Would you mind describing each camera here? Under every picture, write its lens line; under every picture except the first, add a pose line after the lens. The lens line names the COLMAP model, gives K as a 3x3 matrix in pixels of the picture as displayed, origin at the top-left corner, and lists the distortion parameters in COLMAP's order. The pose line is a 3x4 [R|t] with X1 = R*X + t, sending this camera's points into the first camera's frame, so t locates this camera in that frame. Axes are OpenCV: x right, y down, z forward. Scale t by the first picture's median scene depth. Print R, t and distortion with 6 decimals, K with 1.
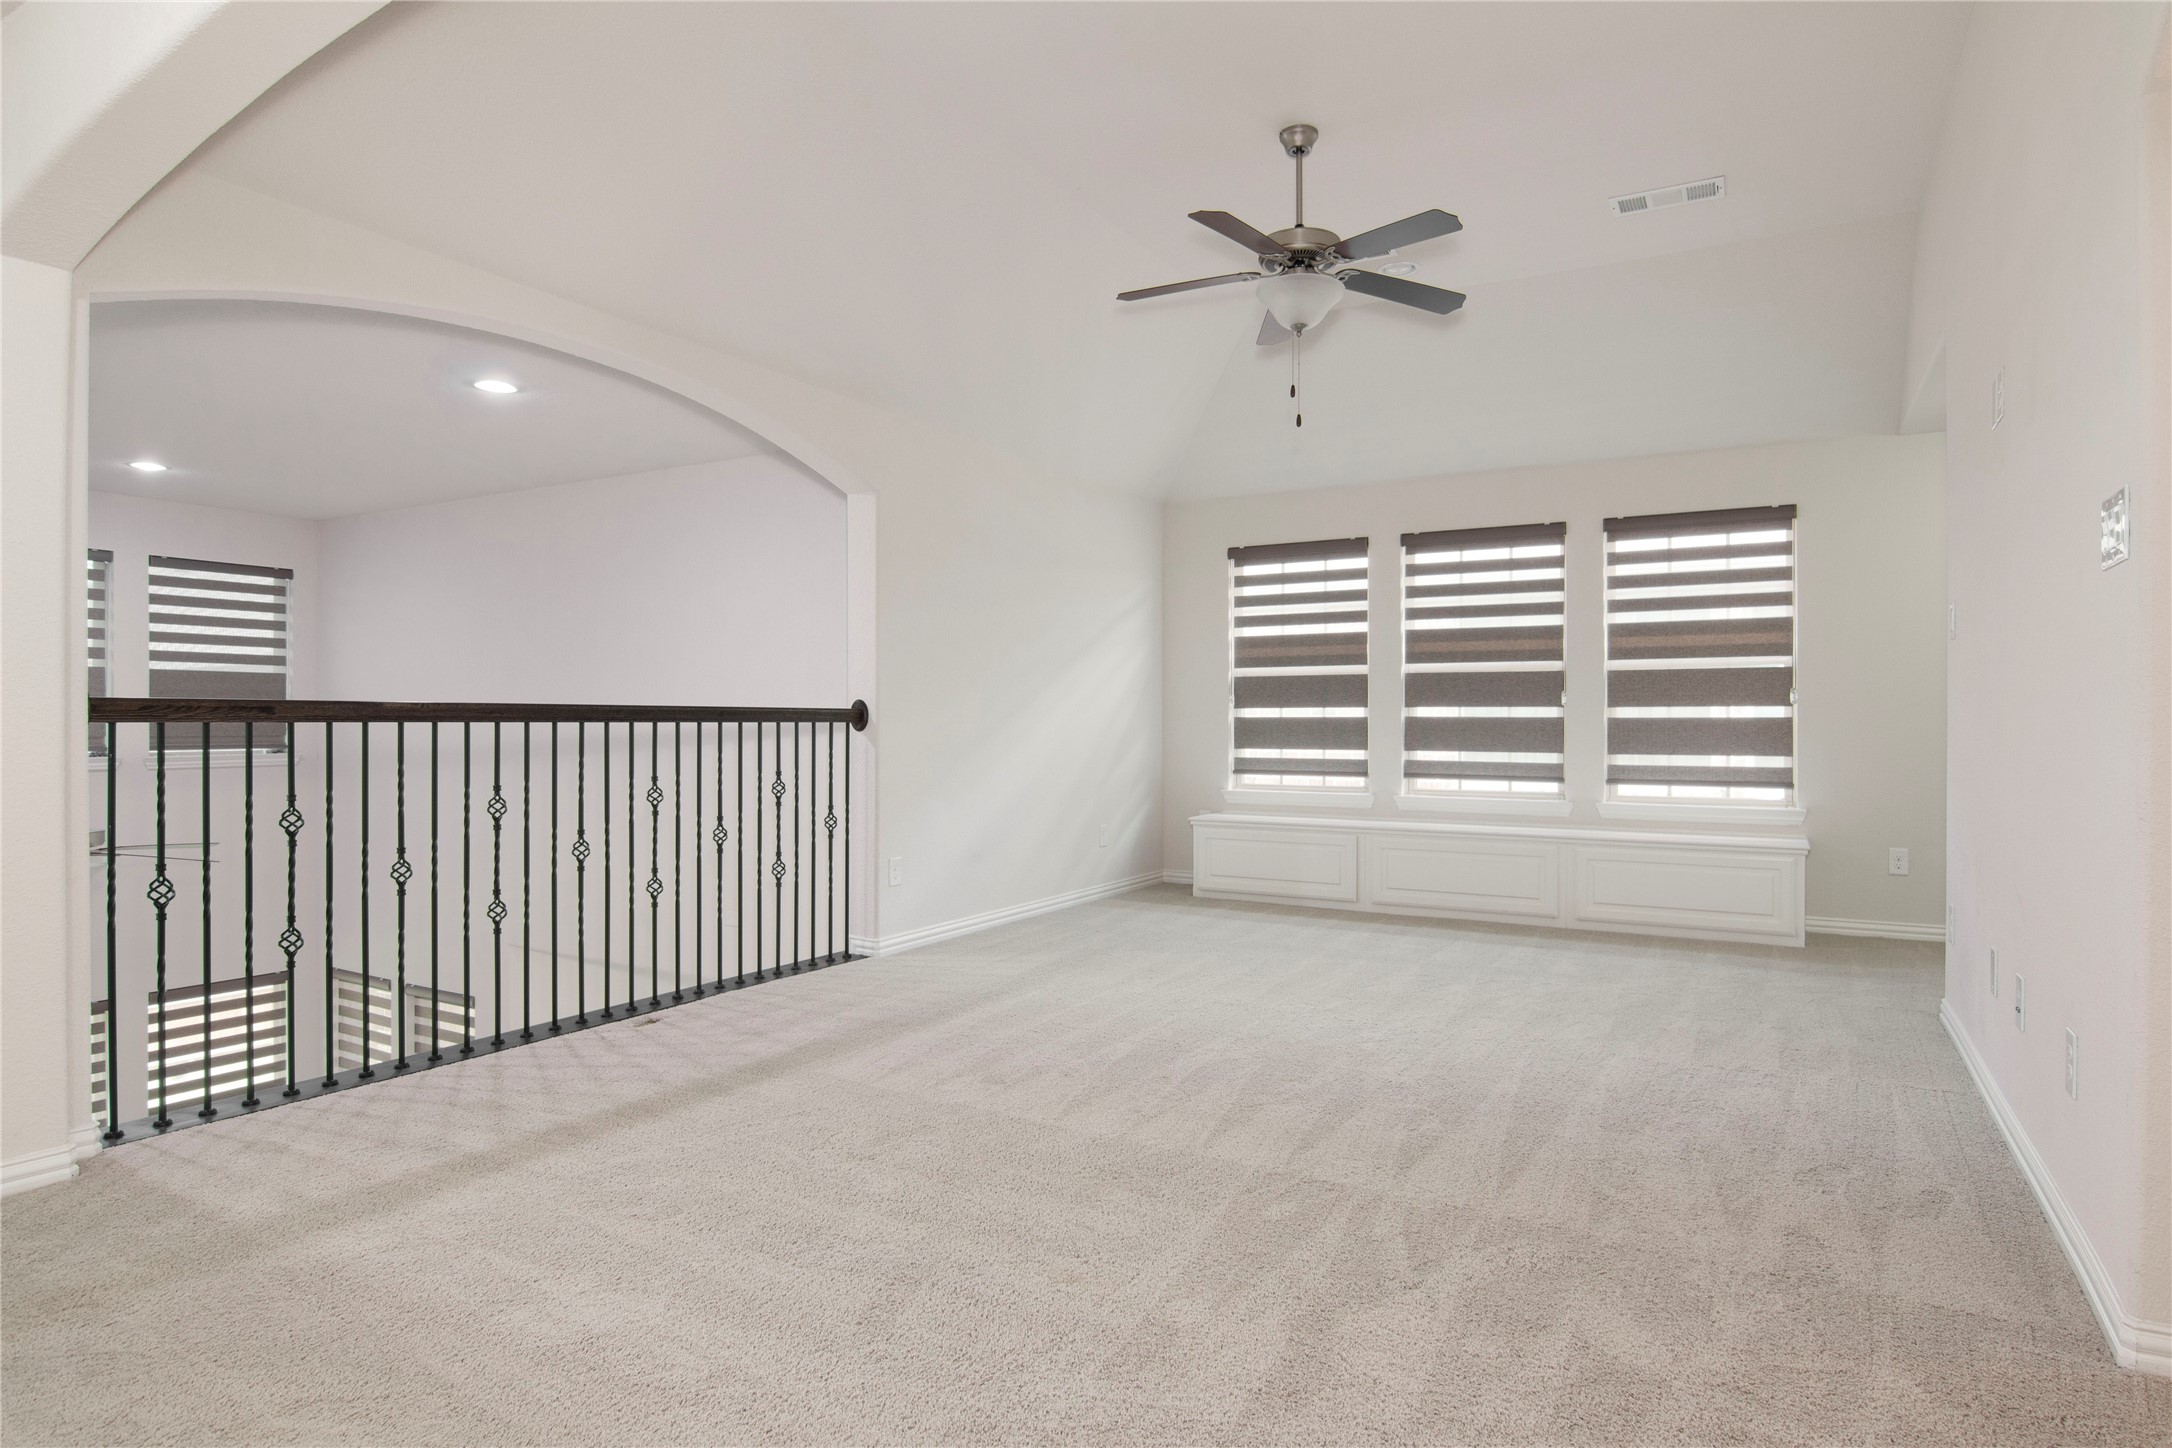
lens RADIAL K [[1201.1, 0, 1103.1], [0, 1201.1, 730.0], [0, 0, 1]] dist [0.015070, 0.000602]
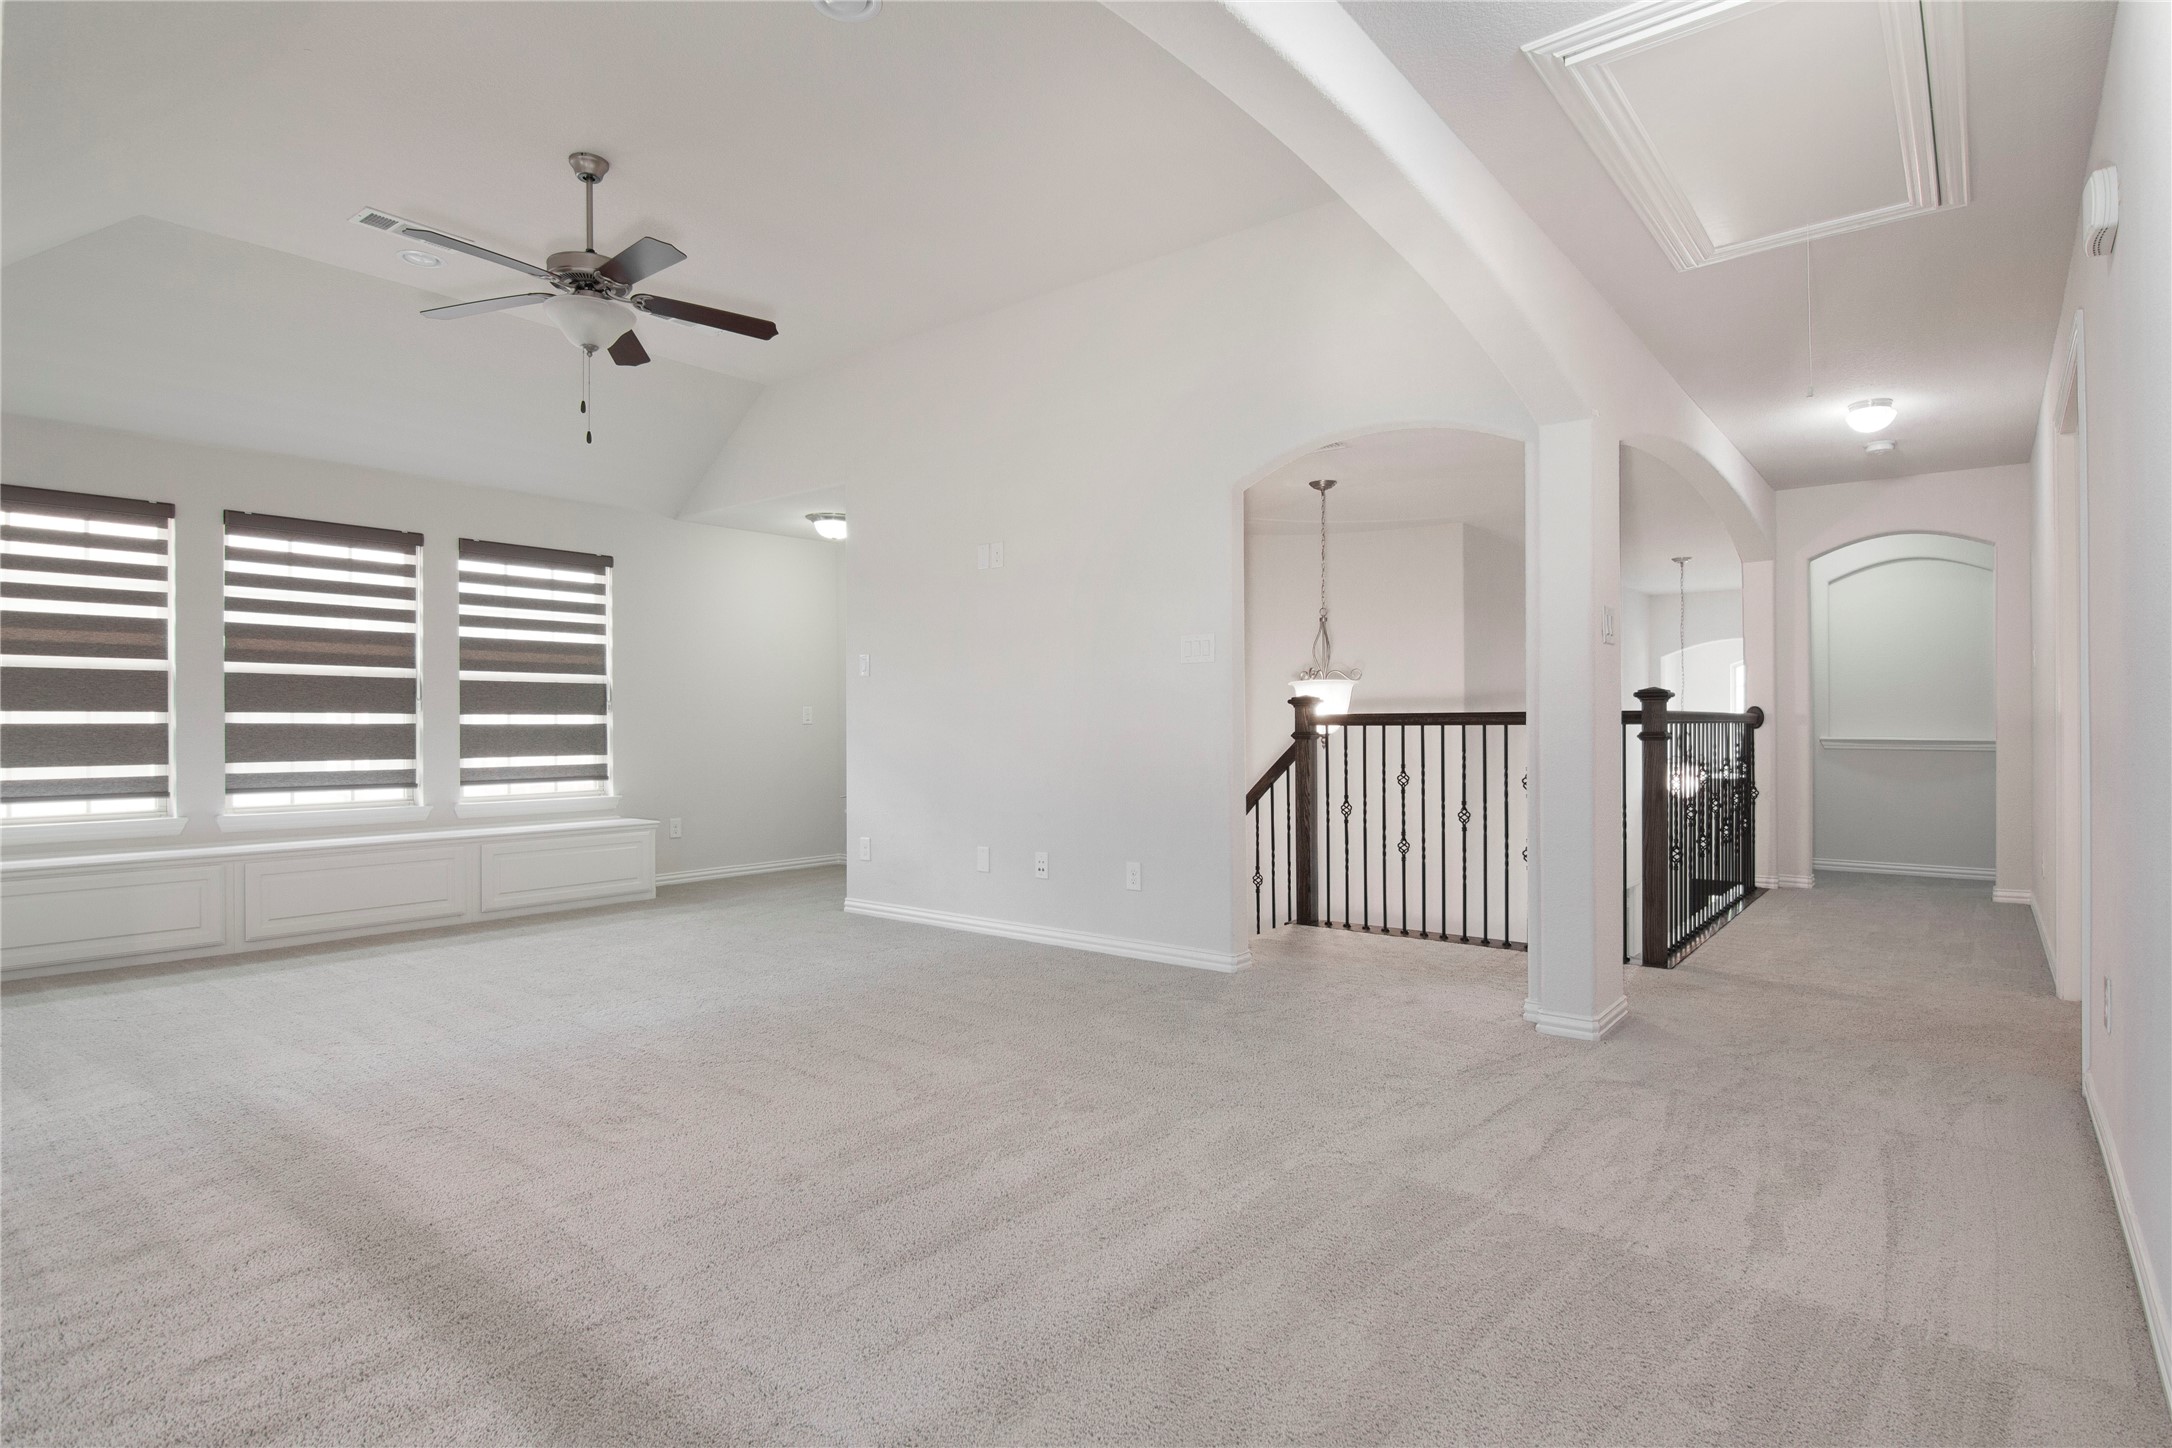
lens RADIAL K [[1181.8, 0, 1079.7], [0, 1181.8, 722.7], [0, 0, 1]] dist [0.003204, -0.000145]
pose [[0.152493, 0.000217, 0.988305, -0.510116], [0.010425, 0.999944, -0.001828, -0.003567], [-0.988250, 0.010582, 0.152482, 0.281618]]
